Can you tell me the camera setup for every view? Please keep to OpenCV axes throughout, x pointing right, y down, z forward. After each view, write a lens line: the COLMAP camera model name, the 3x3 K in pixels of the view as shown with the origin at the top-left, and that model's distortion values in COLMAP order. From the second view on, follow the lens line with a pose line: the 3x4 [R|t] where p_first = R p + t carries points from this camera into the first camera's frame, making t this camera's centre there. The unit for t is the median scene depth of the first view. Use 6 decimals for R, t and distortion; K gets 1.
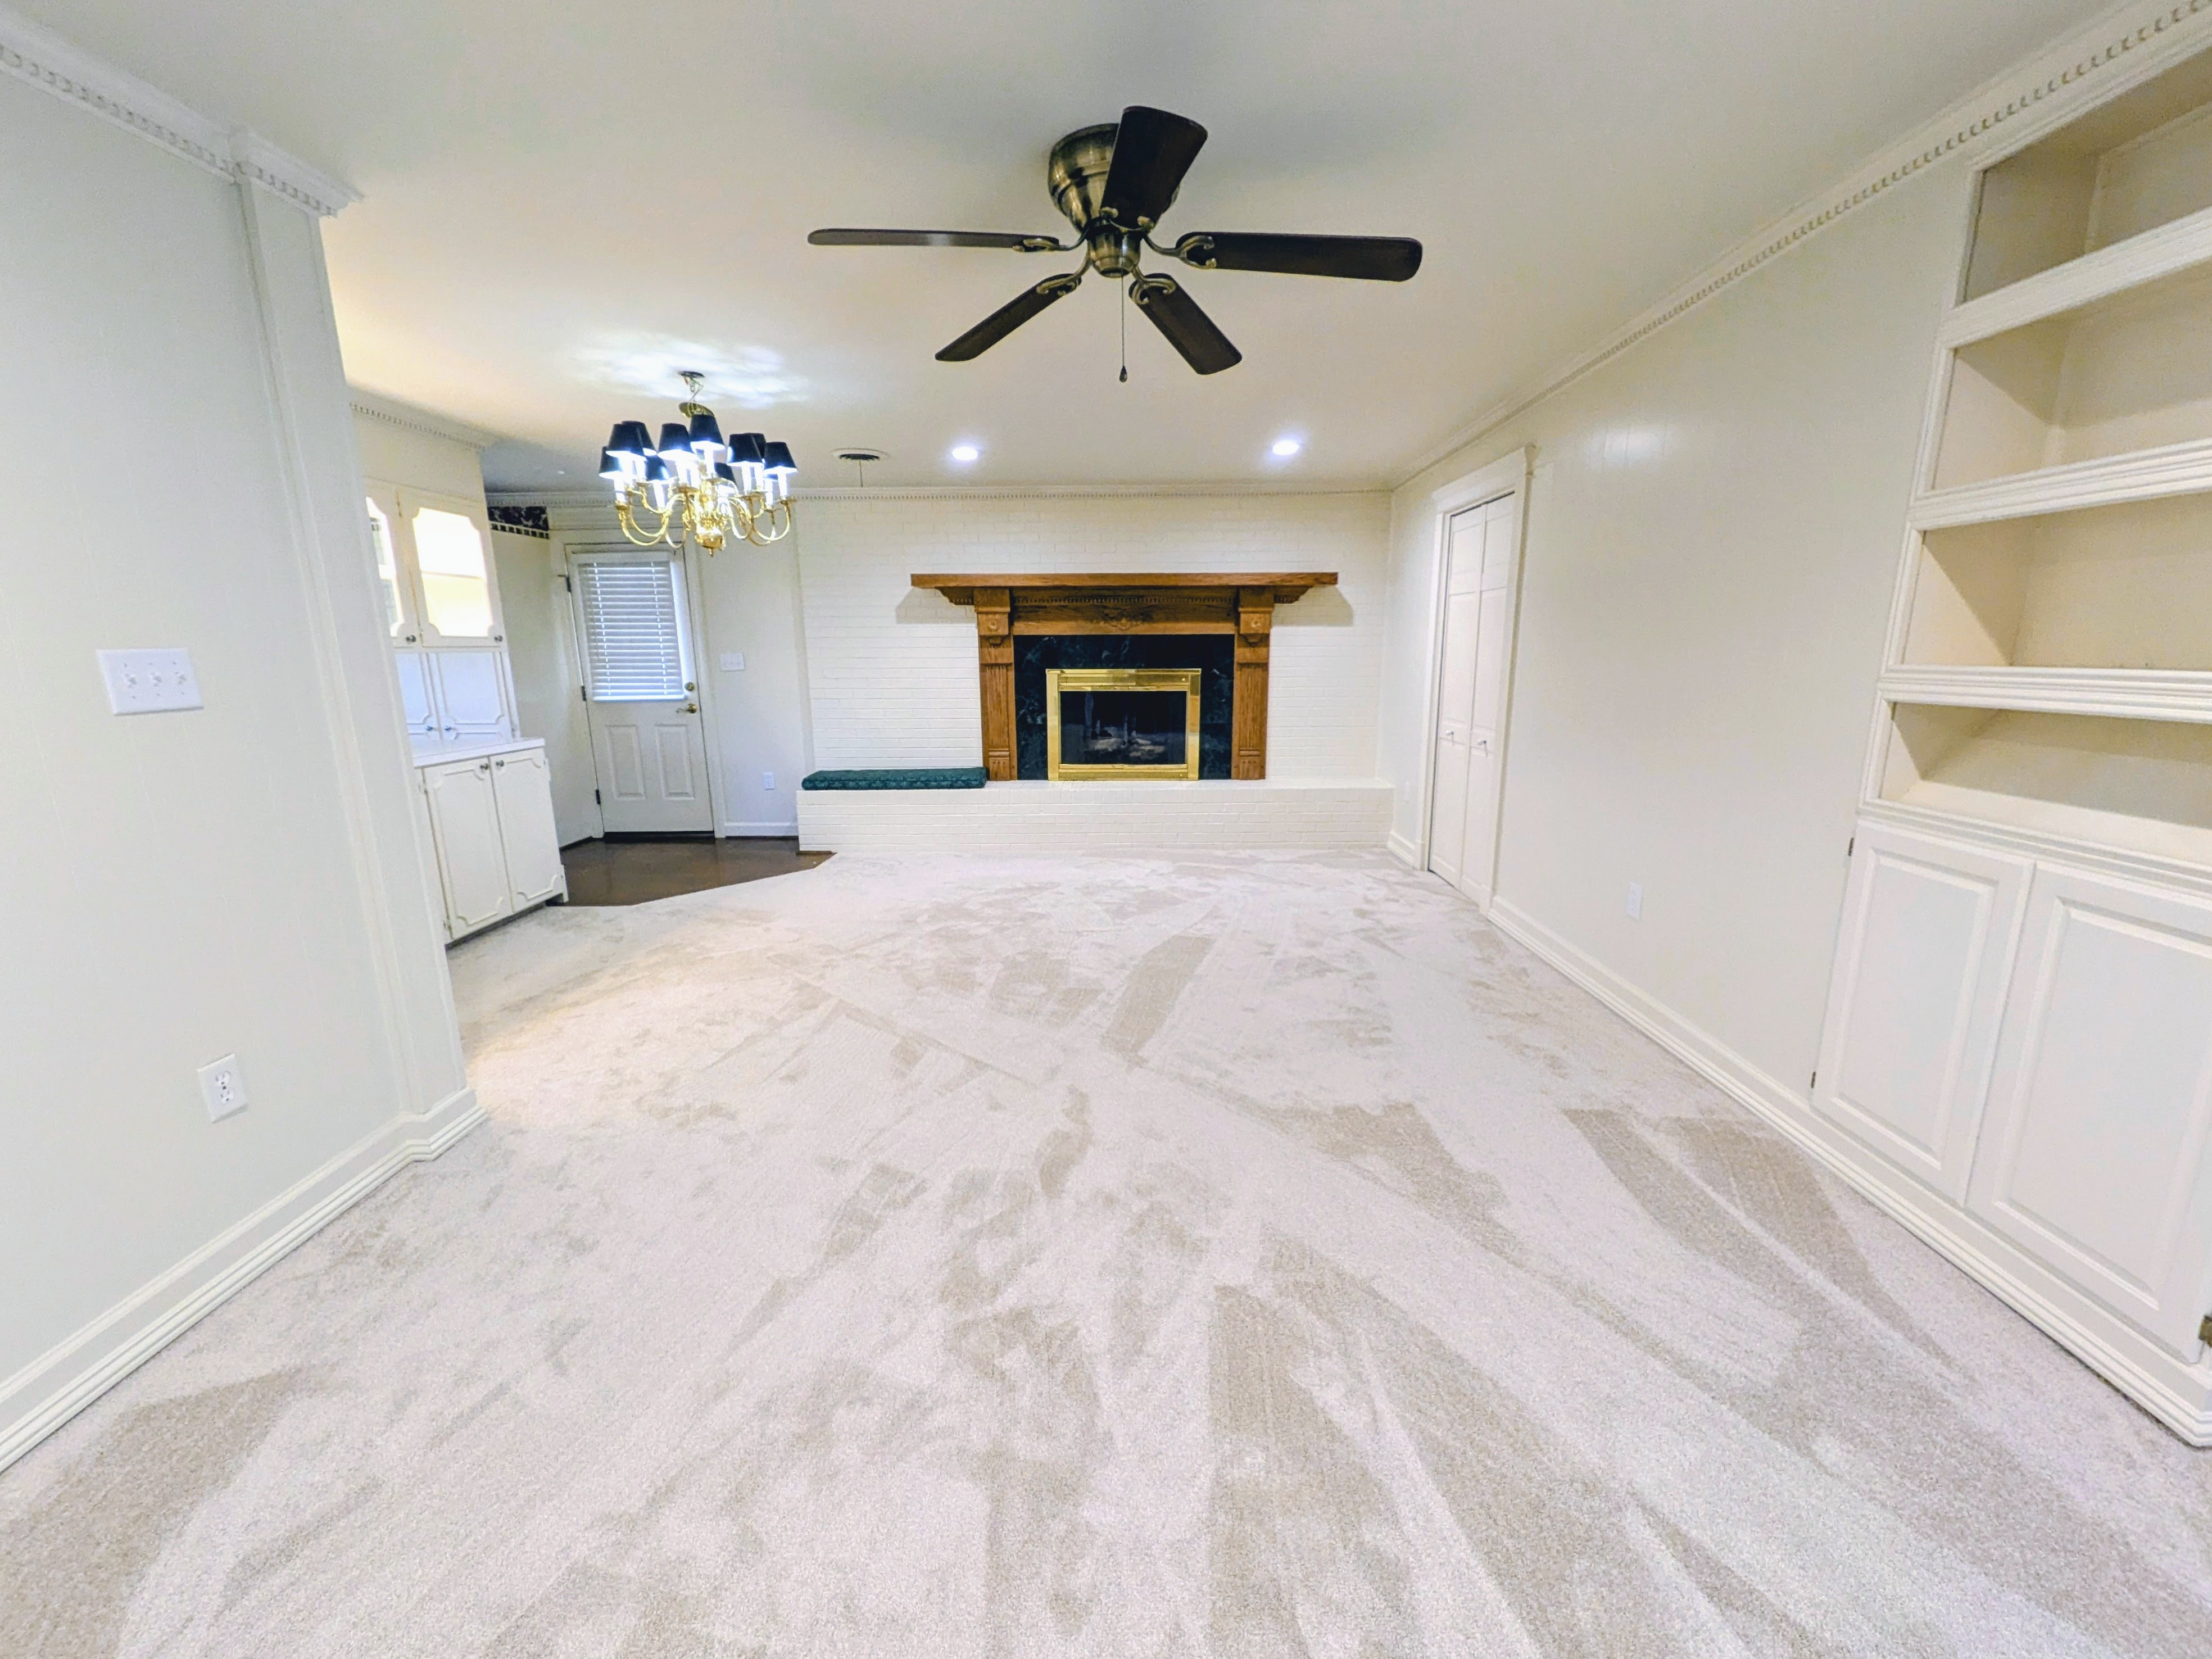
lens RADIAL K [[871.7, 0, 1109.1], [0, 871.7, 831.9], [0, 0, 1]] dist [0.003797, -0.000614]
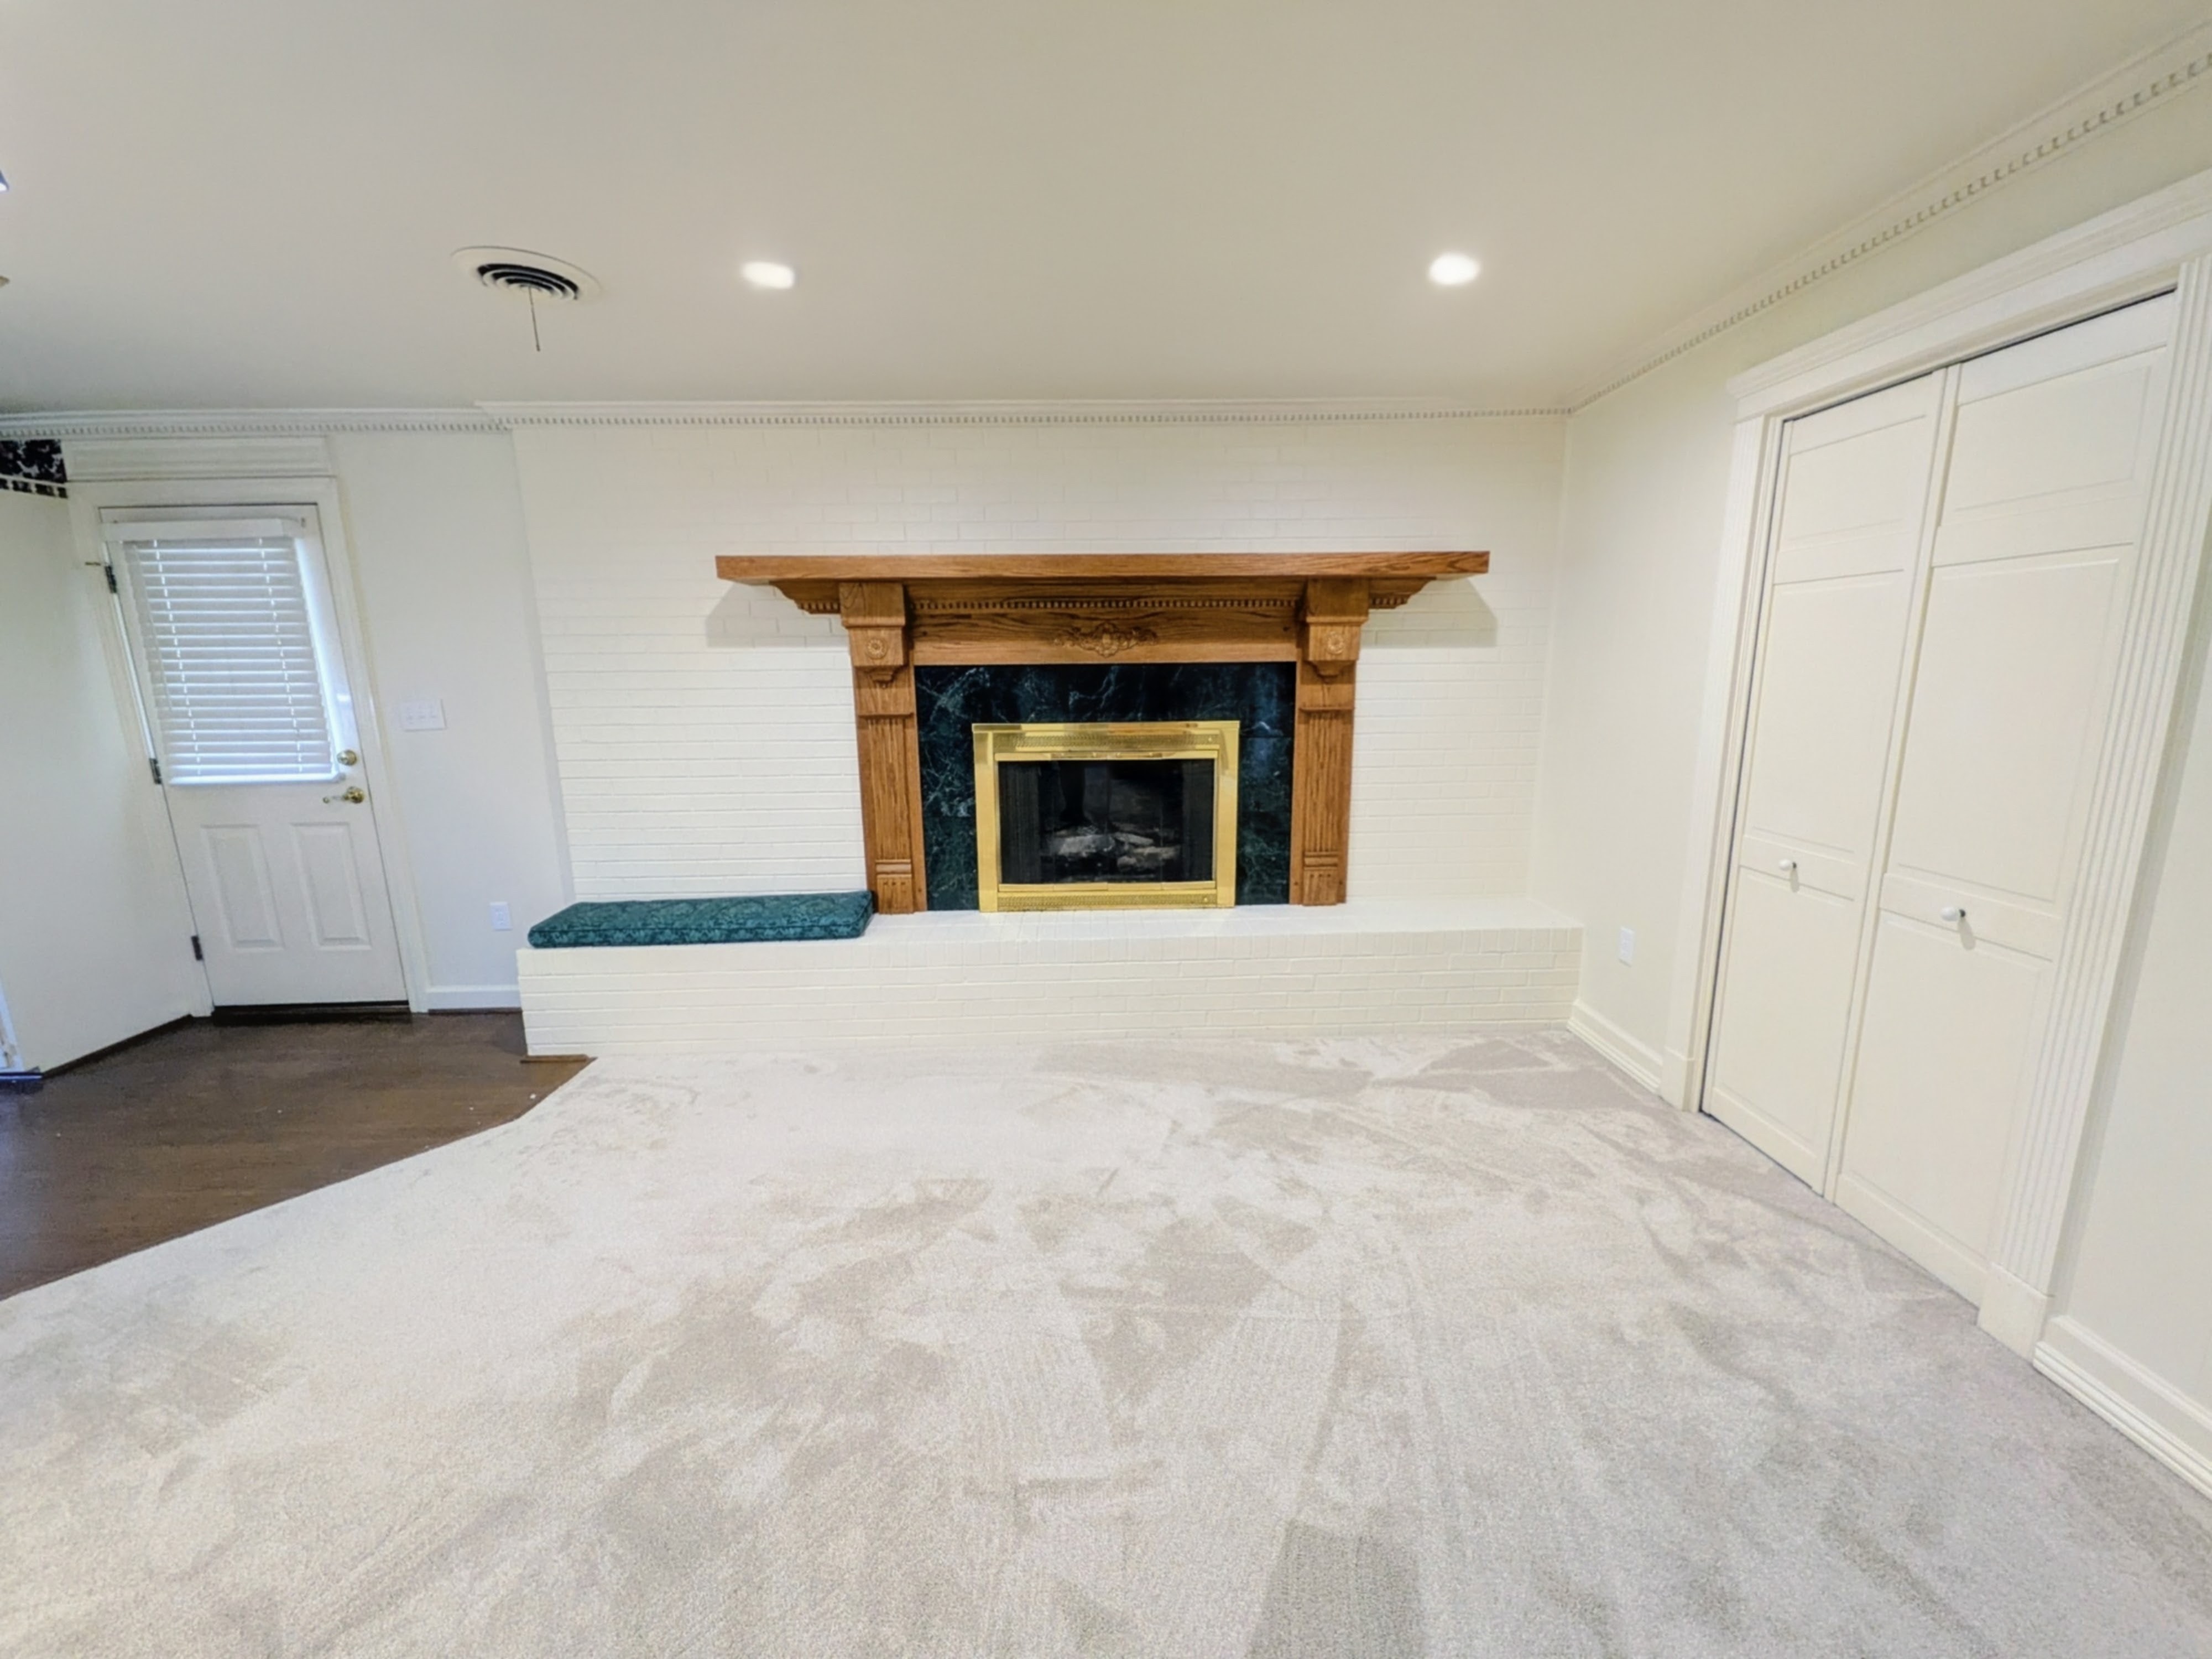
lens RADIAL K [[871.7, 0, 1109.1], [0, 871.7, 831.9], [0, 0, 1]] dist [0.003797, -0.000614]
pose [[0.999135, -0.014014, 0.039151, -0.005323], [0.014775, 0.999706, -0.019216, -0.103055], [-0.038870, 0.019778, 0.999049, 0.423323]]
